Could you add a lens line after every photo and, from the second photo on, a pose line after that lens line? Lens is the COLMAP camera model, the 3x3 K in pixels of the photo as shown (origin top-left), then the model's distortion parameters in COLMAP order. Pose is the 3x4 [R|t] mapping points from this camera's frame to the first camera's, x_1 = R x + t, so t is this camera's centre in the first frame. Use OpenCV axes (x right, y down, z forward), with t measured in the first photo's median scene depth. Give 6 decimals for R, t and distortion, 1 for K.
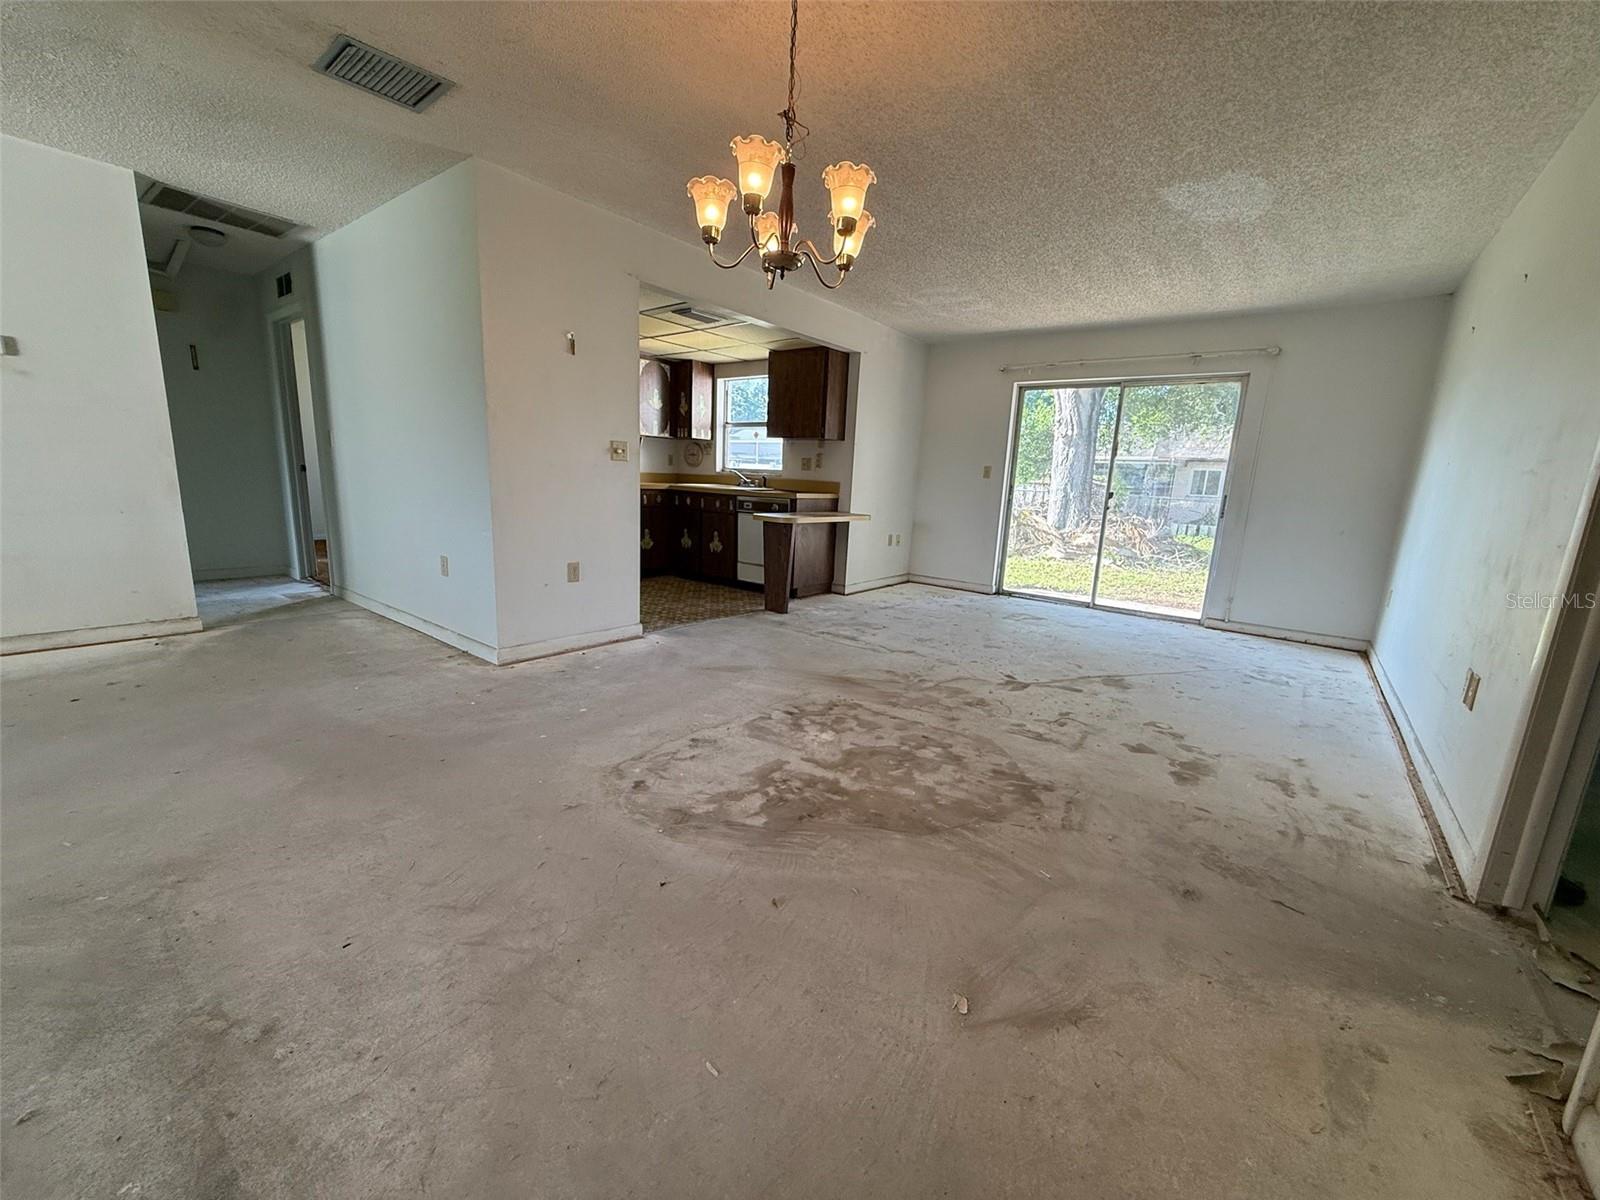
lens RADIAL K [[637.7, 0, 795.7], [0, 637.7, 603.9], [0, 0, 1]] dist [0.000049, 0.000372]
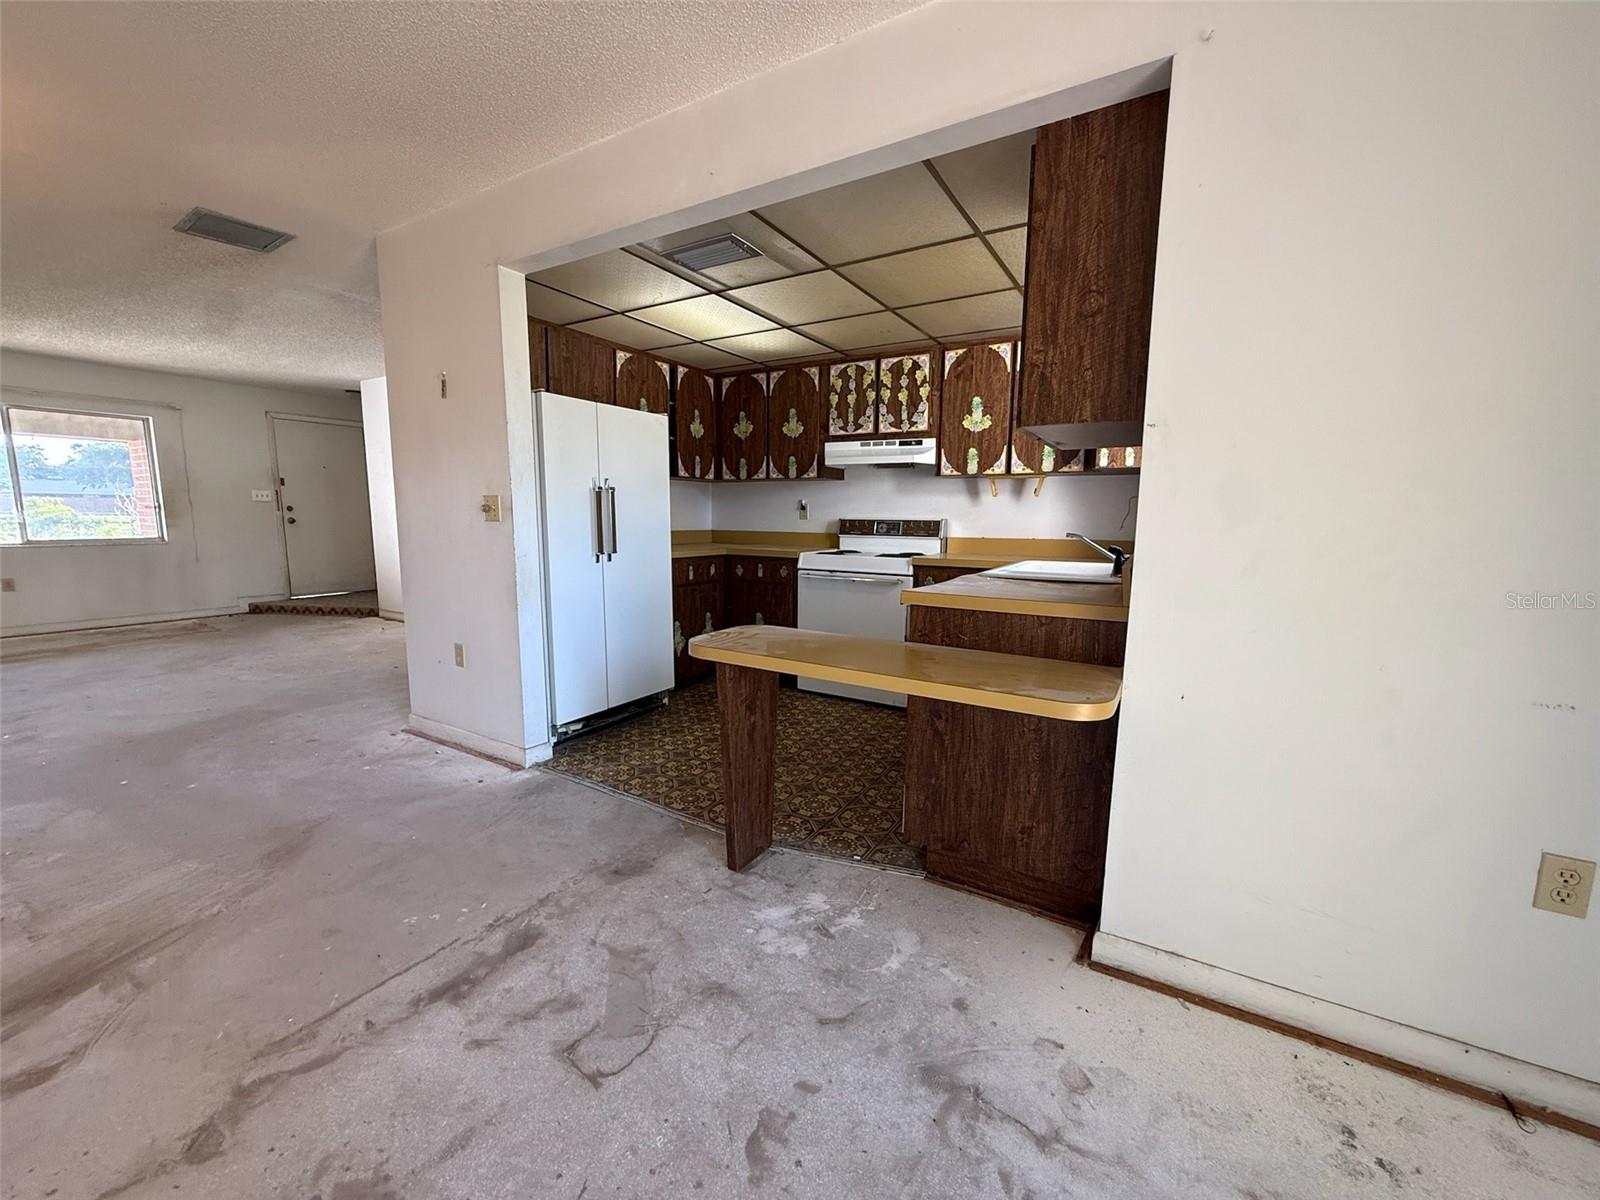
lens RADIAL K [[637.7, 0, 795.7], [0, 637.7, 603.9], [0, 0, 1]] dist [0.000049, 0.000372]
pose [[0.125660, 0.093776, -0.987631, 0.575720], [-0.202311, 0.977025, 0.067028, -0.285709], [0.971226, 0.191386, 0.141744, 1.426244]]
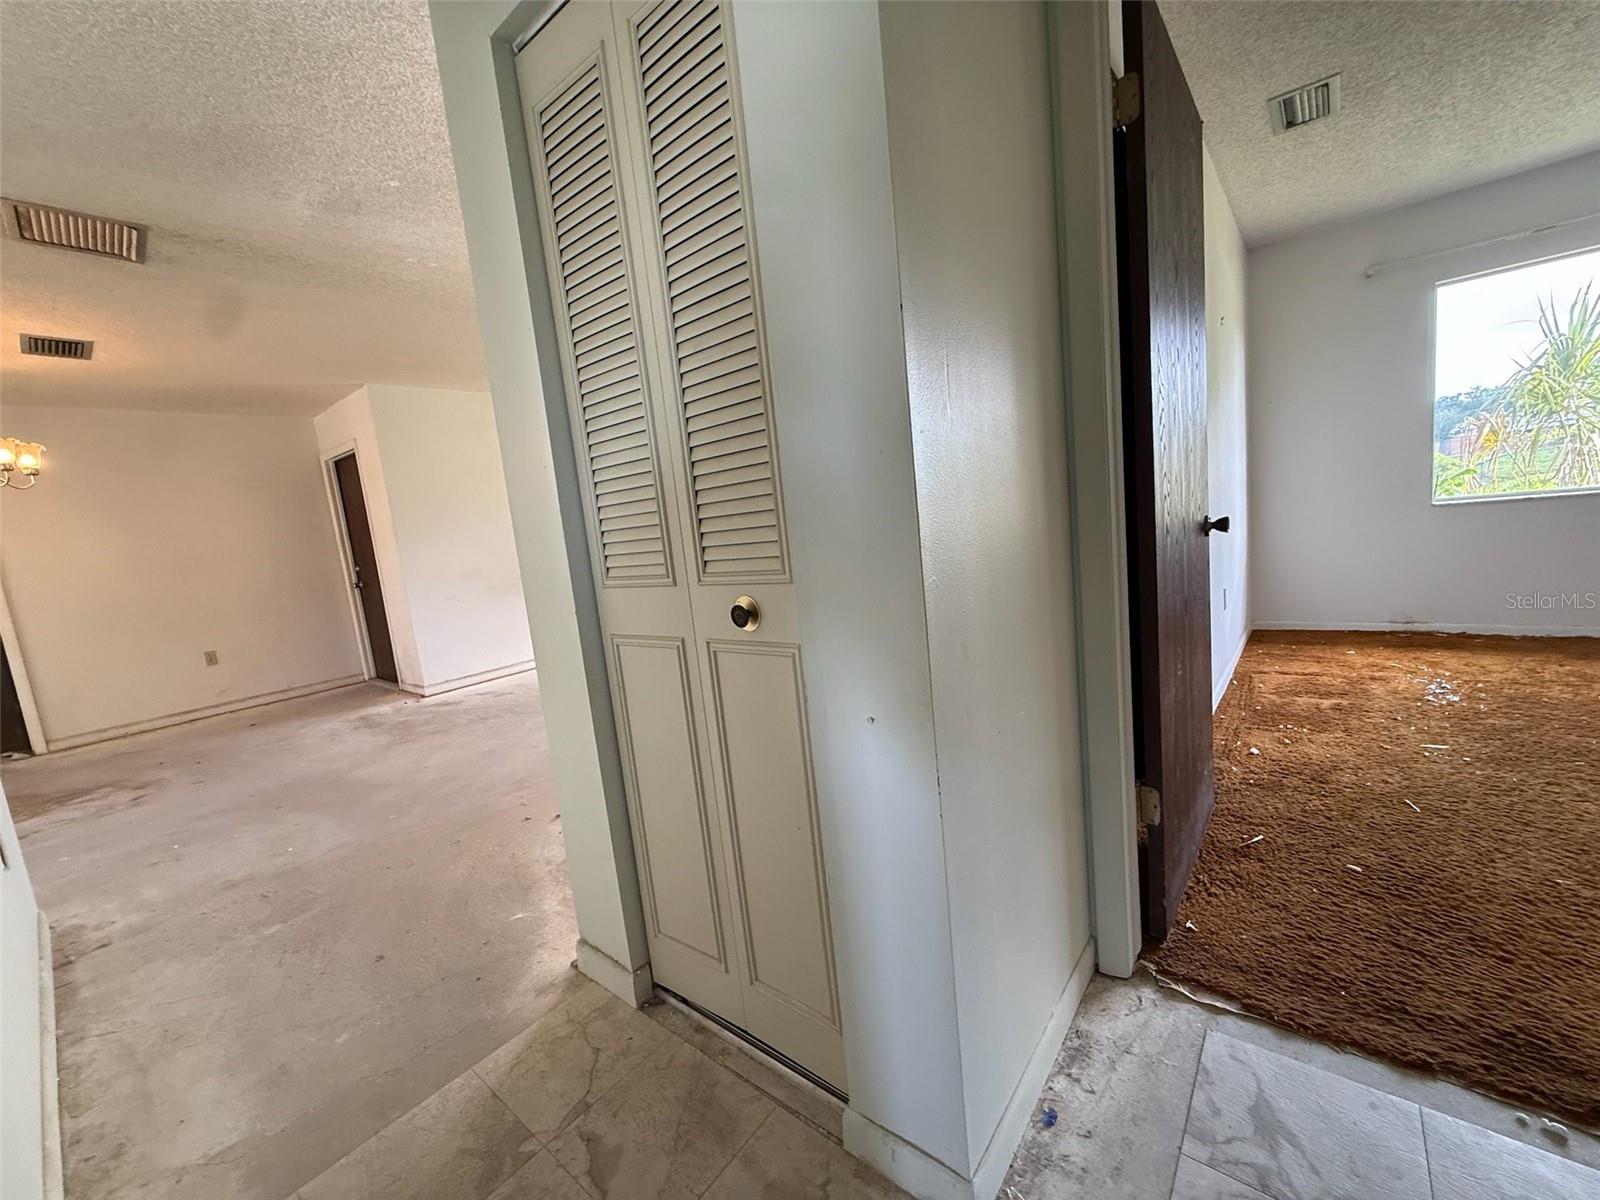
lens RADIAL K [[637.7, 0, 795.7], [0, 637.7, 603.9], [0, 0, 1]] dist [0.000049, 0.000372]
pose [[-0.998040, 0.055583, 0.028762, -1.244139], [0.061935, 0.943188, 0.326435, -0.367072], [-0.008984, 0.327577, -0.944782, 1.497313]]
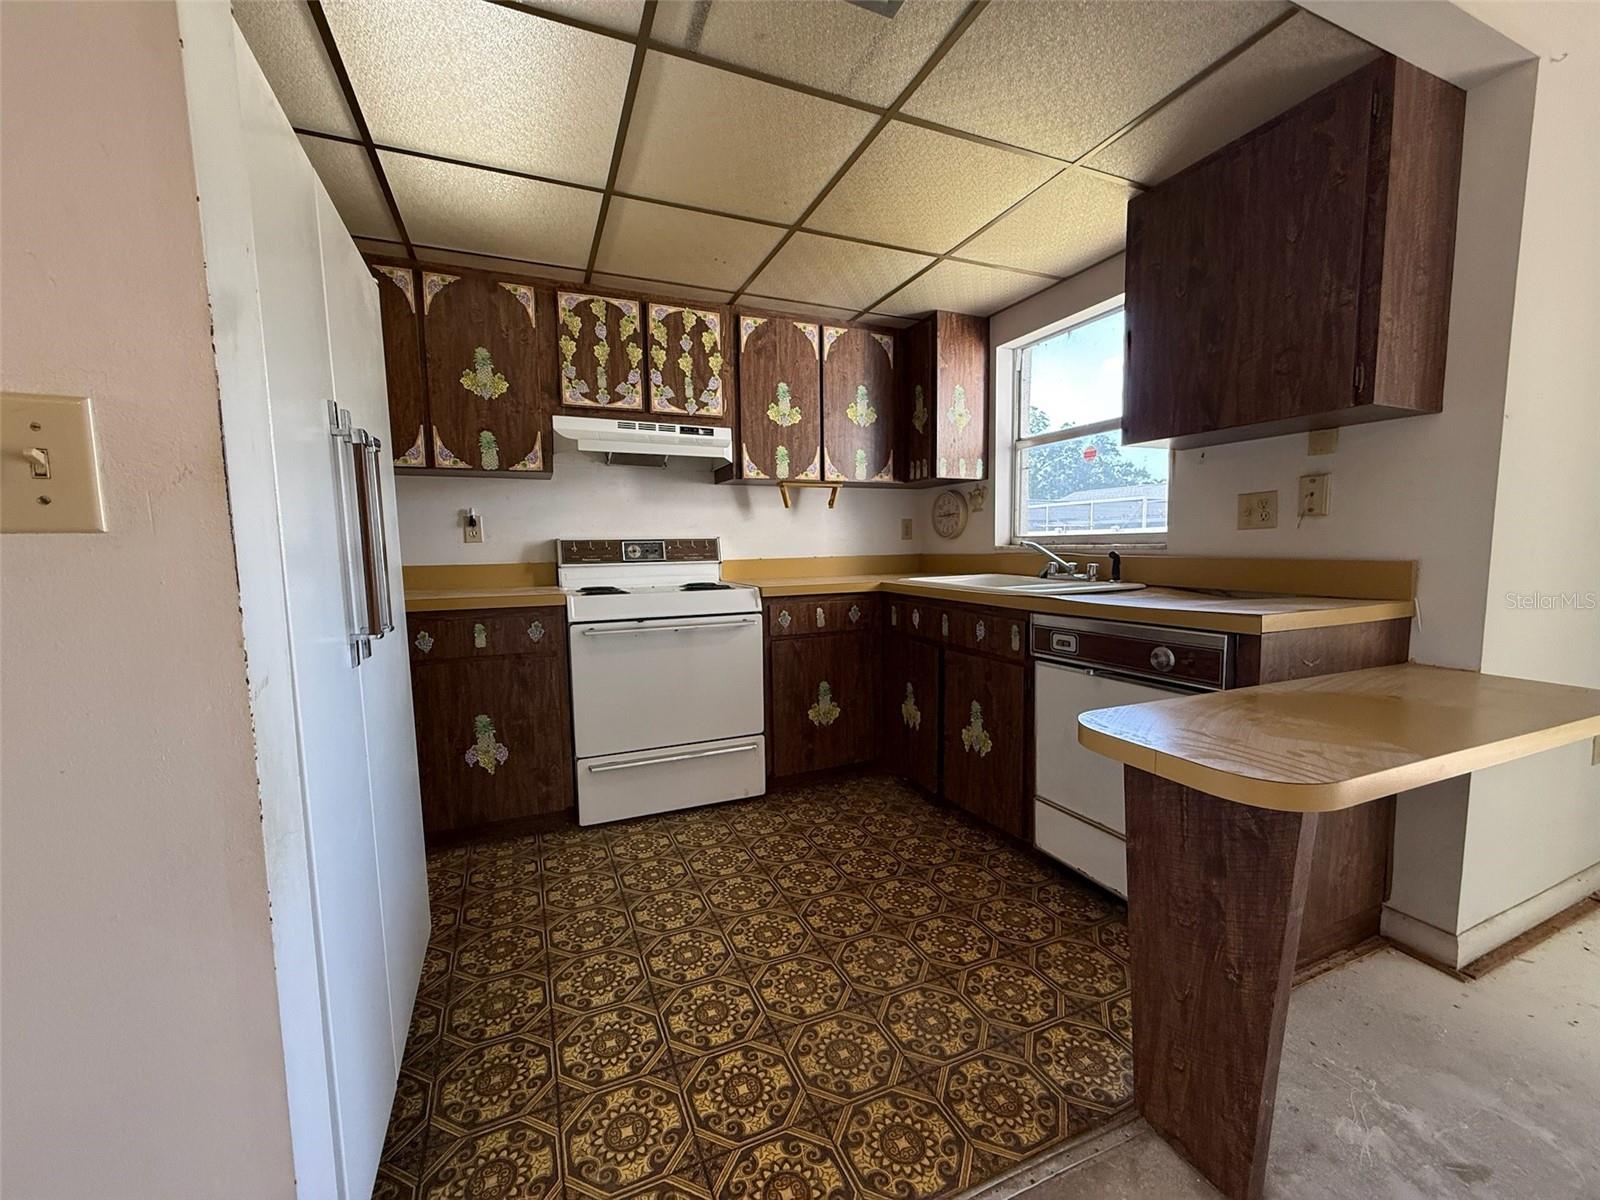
lens RADIAL K [[637.7, 0, 795.7], [0, 637.7, 603.9], [0, 0, 1]] dist [0.000049, 0.000372]
pose [[0.879557, -0.013793, -0.475593, -0.067684], [-0.041165, 0.993626, -0.104946, -0.228627], [0.474009, 0.111884, 0.873383, 1.092385]]
